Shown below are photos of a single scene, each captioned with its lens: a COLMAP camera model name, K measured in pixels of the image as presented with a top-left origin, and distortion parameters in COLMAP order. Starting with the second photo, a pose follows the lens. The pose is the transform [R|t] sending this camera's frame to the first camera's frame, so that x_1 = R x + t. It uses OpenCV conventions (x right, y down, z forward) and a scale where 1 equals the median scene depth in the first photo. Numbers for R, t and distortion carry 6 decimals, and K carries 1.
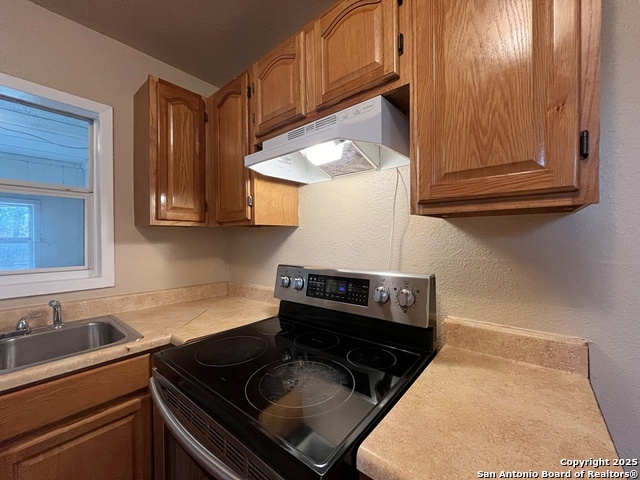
lens RADIAL K [[258.2, 0, 322.0], [0, 258.2, 238.5], [0, 0, 1]] dist [-0.001435, -0.000246]
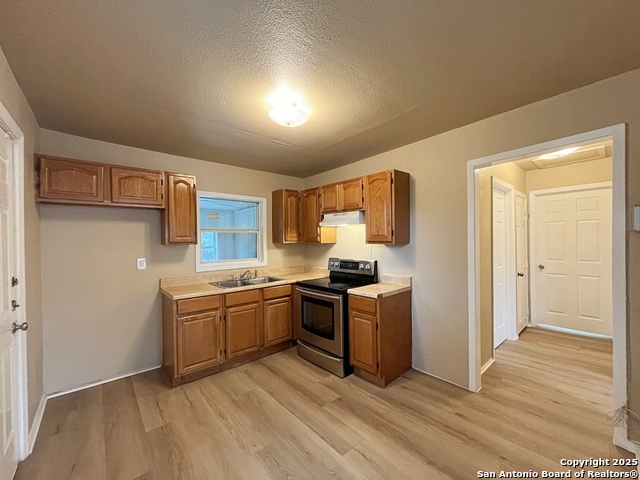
lens RADIAL K [[258.2, 0, 322.1], [0, 258.2, 239.5], [0, 0, 1]] dist [-0.001435, -0.000246]
pose [[0.989097, -0.005190, -0.147176, 0.150440], [0.006533, 0.999941, 0.008641, -0.109910], [0.147123, -0.009509, 0.989073, -1.638028]]
